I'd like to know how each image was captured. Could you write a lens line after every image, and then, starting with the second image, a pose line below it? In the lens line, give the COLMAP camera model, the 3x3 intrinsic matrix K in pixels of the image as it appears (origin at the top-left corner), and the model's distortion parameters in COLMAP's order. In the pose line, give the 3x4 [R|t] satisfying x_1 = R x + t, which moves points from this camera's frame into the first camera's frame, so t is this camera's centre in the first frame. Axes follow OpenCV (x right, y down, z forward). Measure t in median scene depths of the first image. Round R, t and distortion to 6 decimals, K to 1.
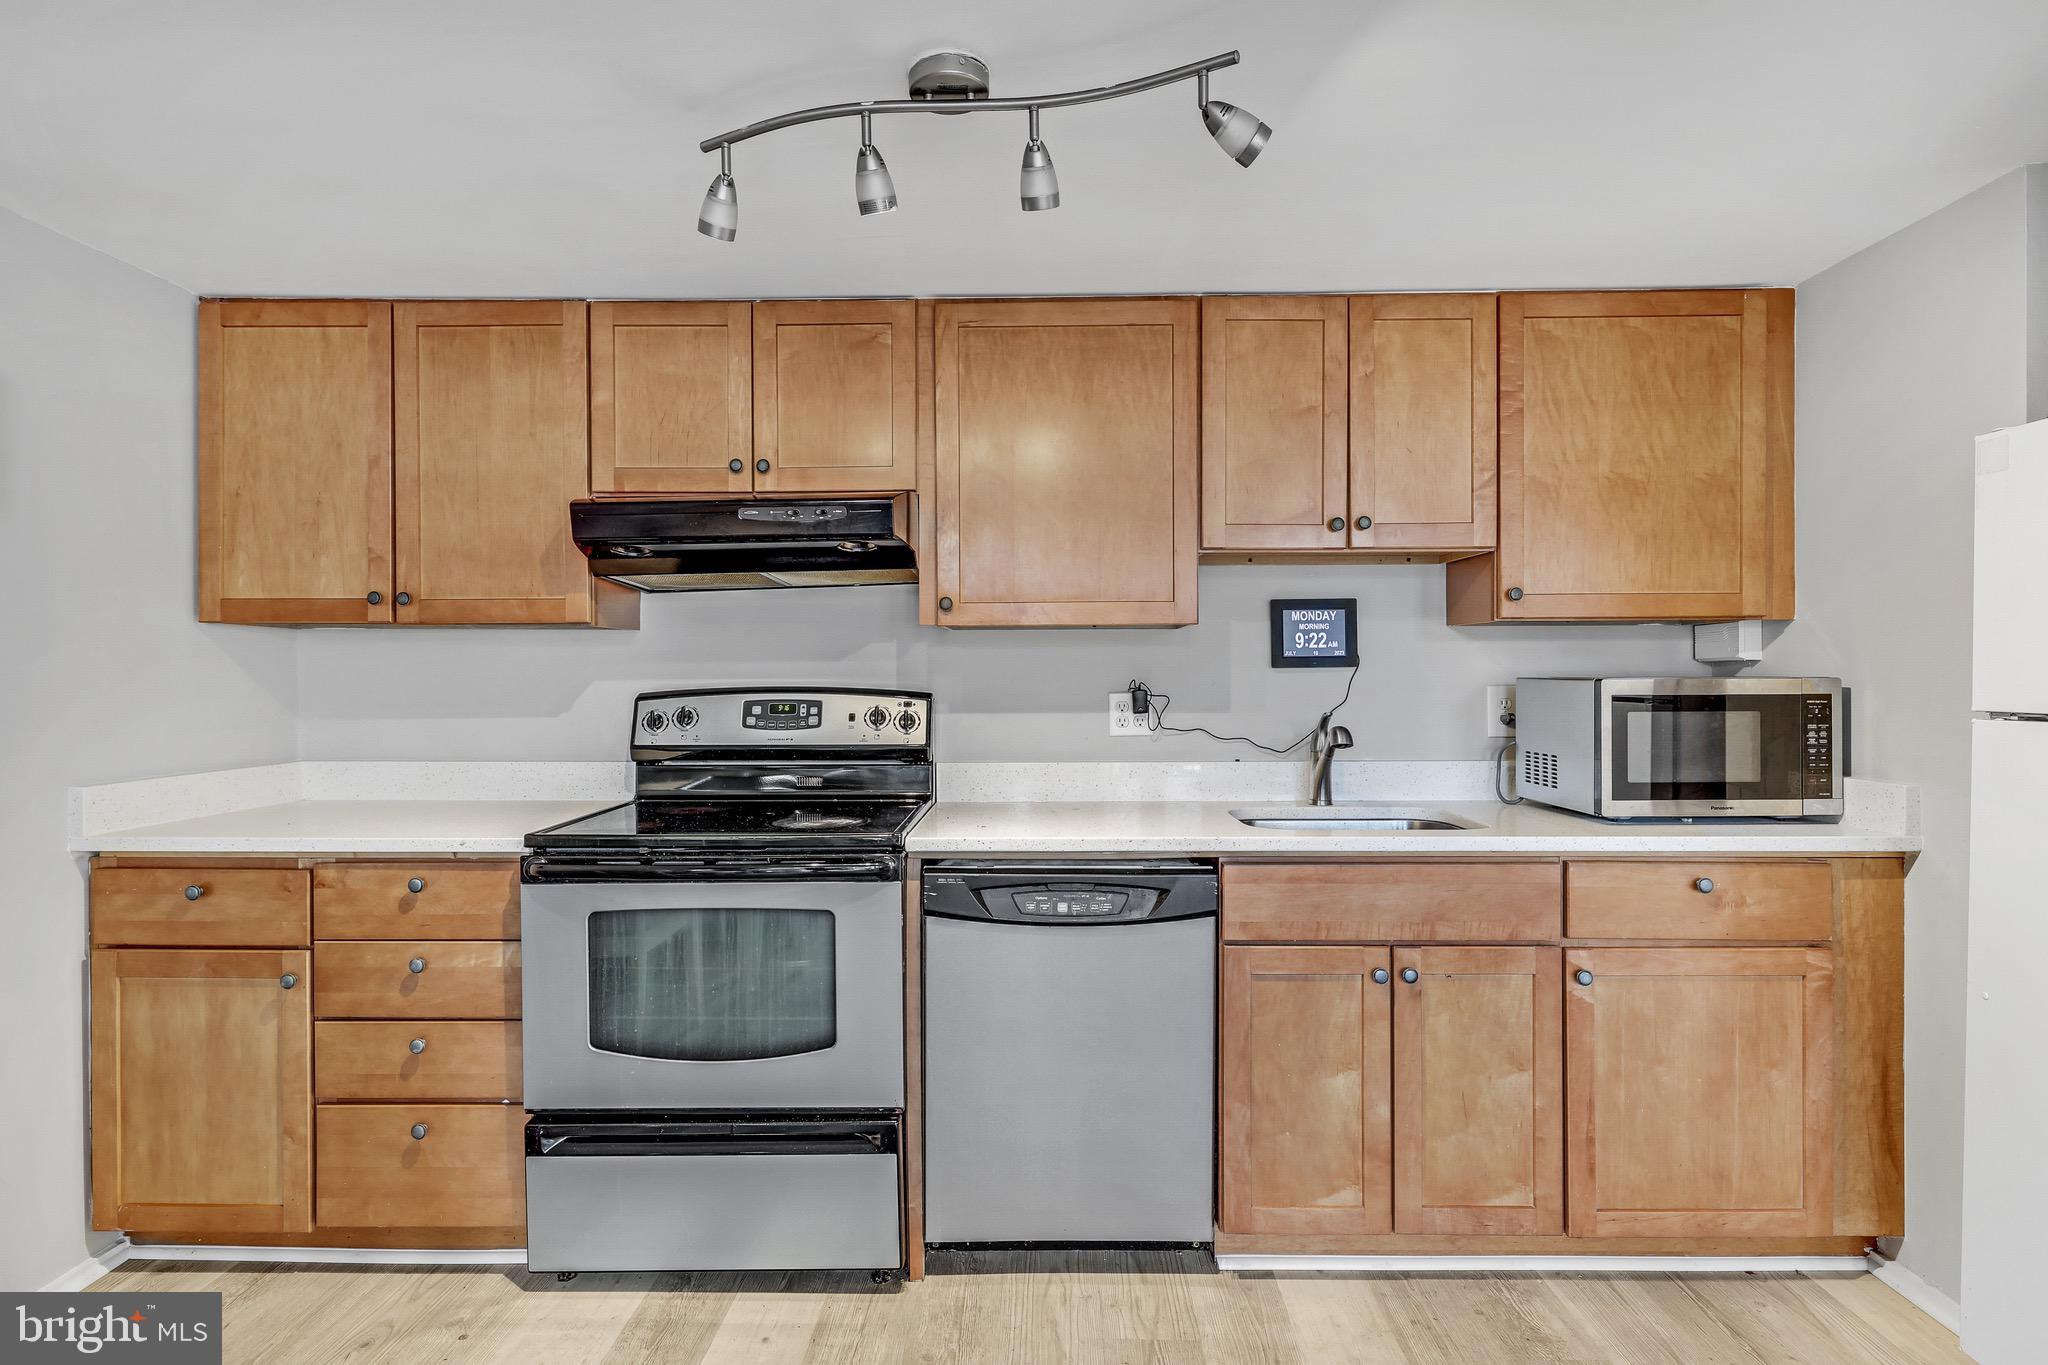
lens RADIAL K [[1047.3, 0, 1026.1], [0, 1047.3, 678.2], [0, 0, 1]] dist [0.000043, -0.000182]
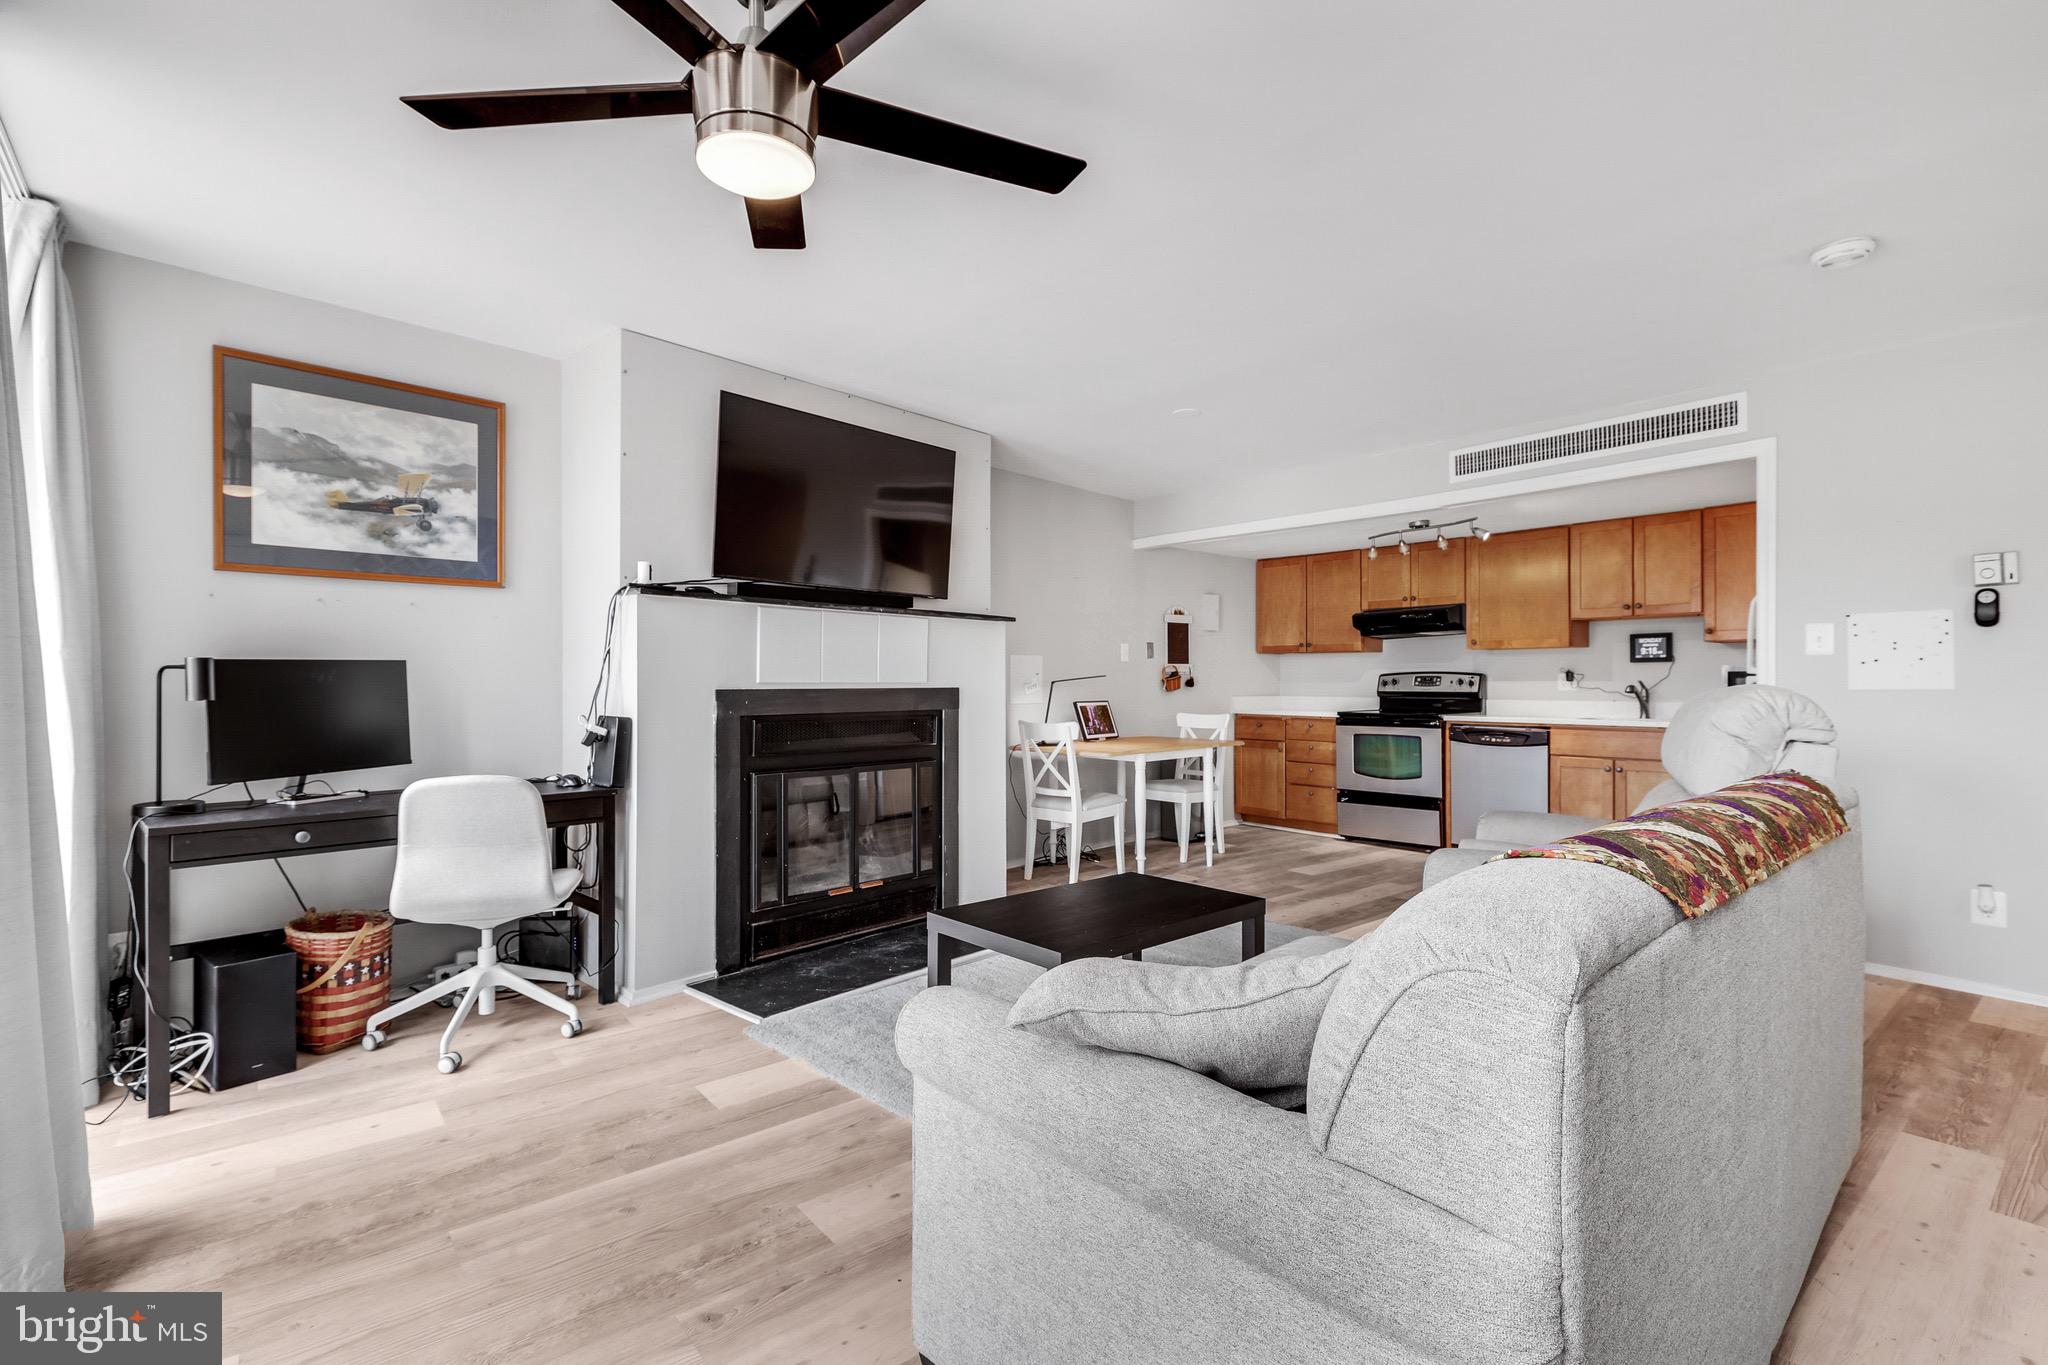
lens RADIAL K [[928.6, 0, 1020.5], [0, 928.6, 677.6], [0, 0, 1]] dist [-0.004053, -0.000723]
pose [[0.649653, -0.000115, -0.760231, 1.063595], [-0.005060, 0.999977, -0.004476, 0.046523], [0.760214, 0.006754, 0.649637, -1.629990]]
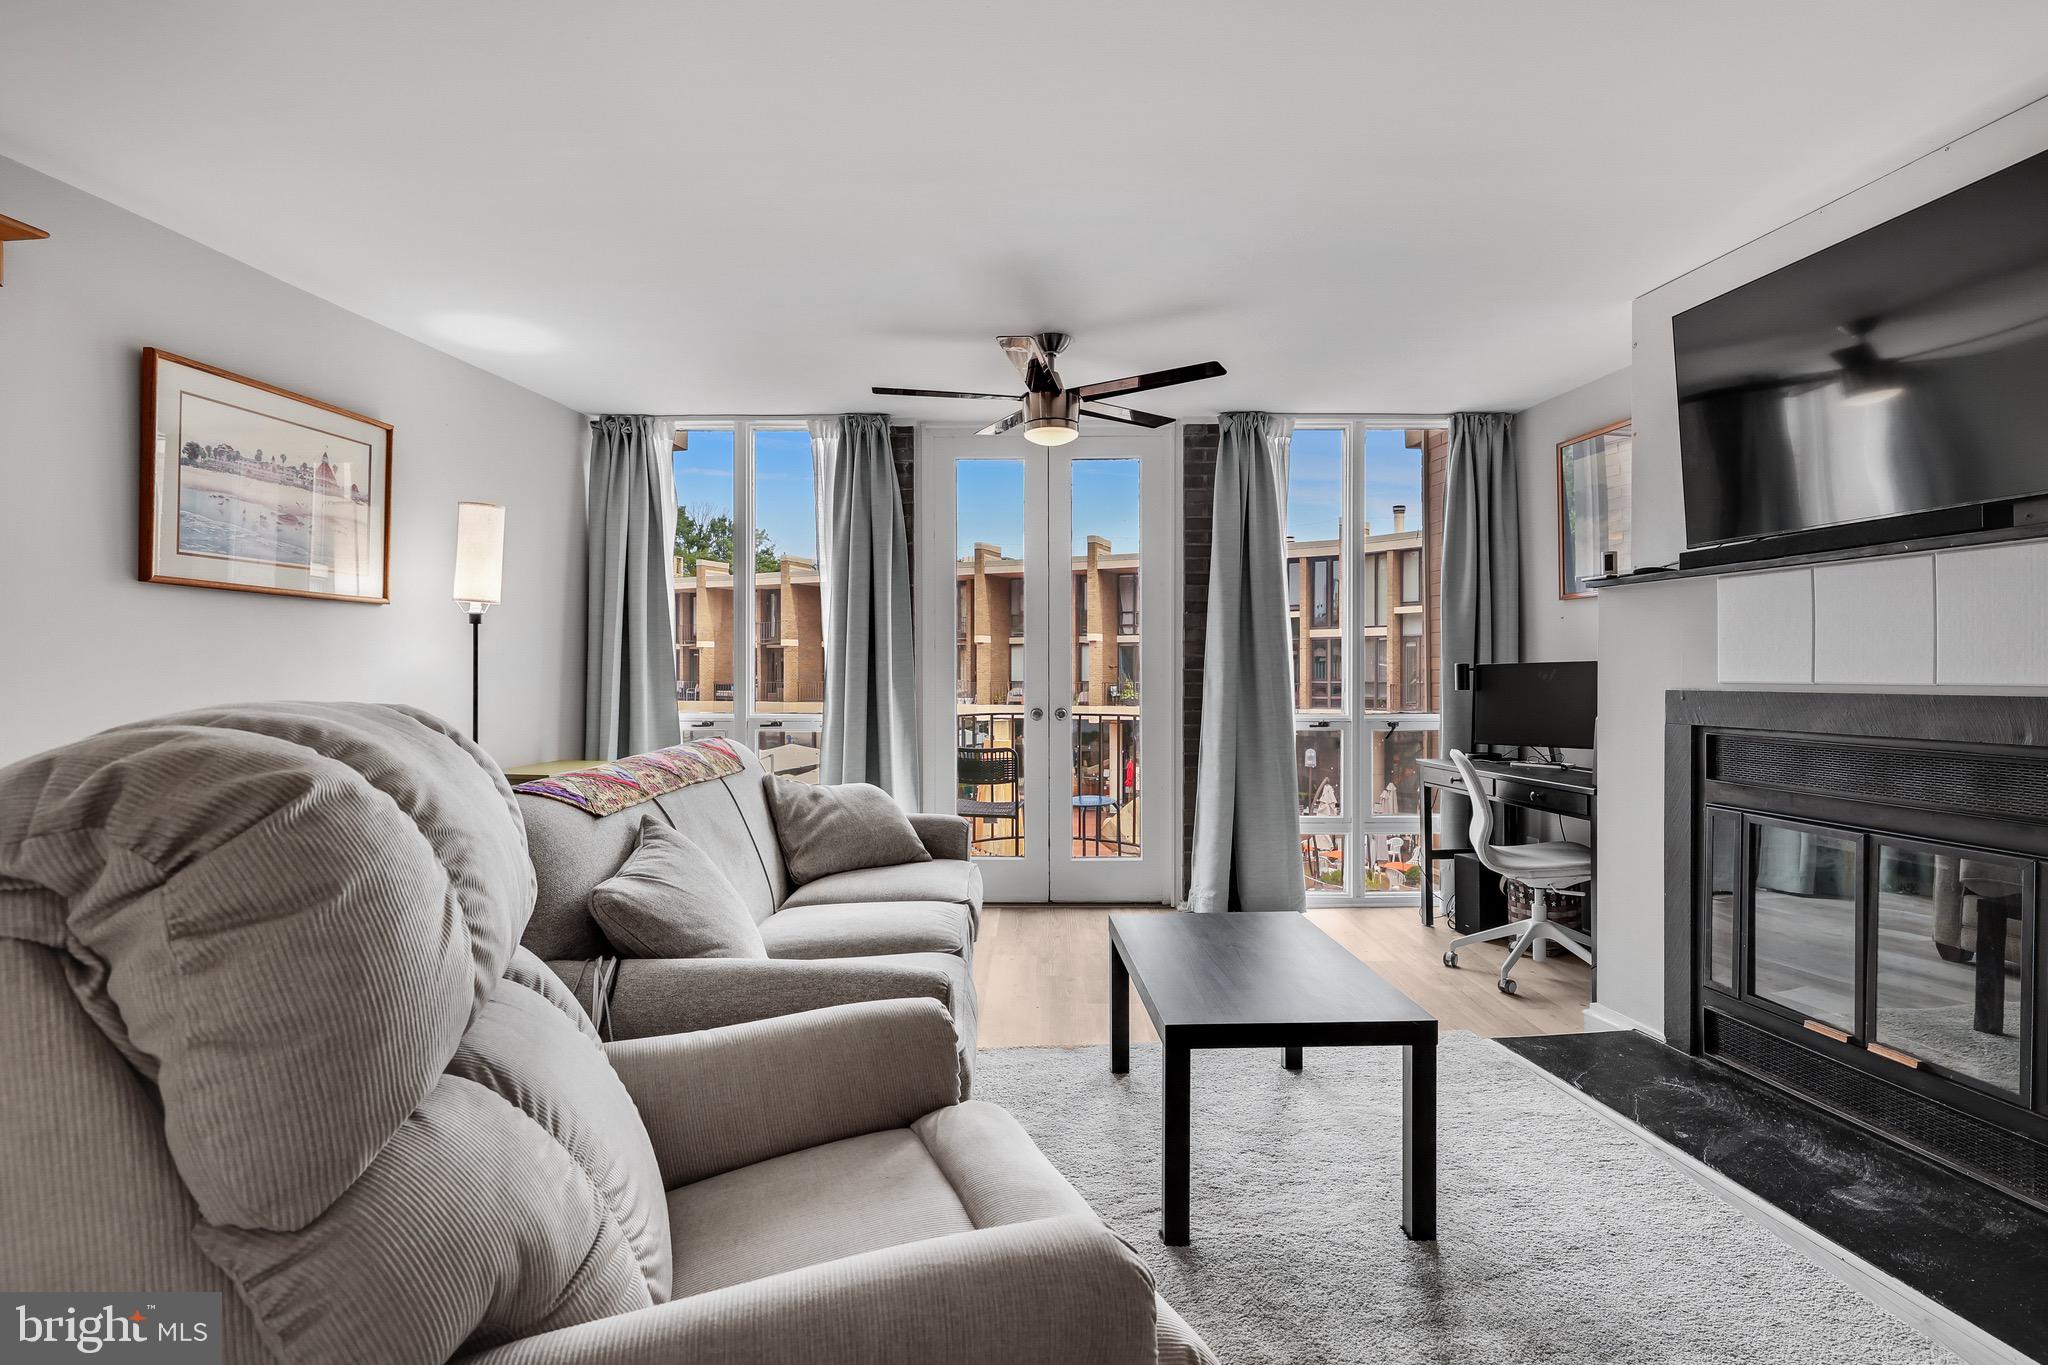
lens RADIAL K [[1016.5, 0, 1022.0], [0, 1016.5, 680.3], [0, 0, 1]] dist [-0.004548, 0.000054]
pose [[-0.999991, 0.003982, -0.001446, 0.476013], [0.003967, 0.999941, 0.010144, 0.032348], [0.001487, 0.010138, -0.999948, 0.223746]]
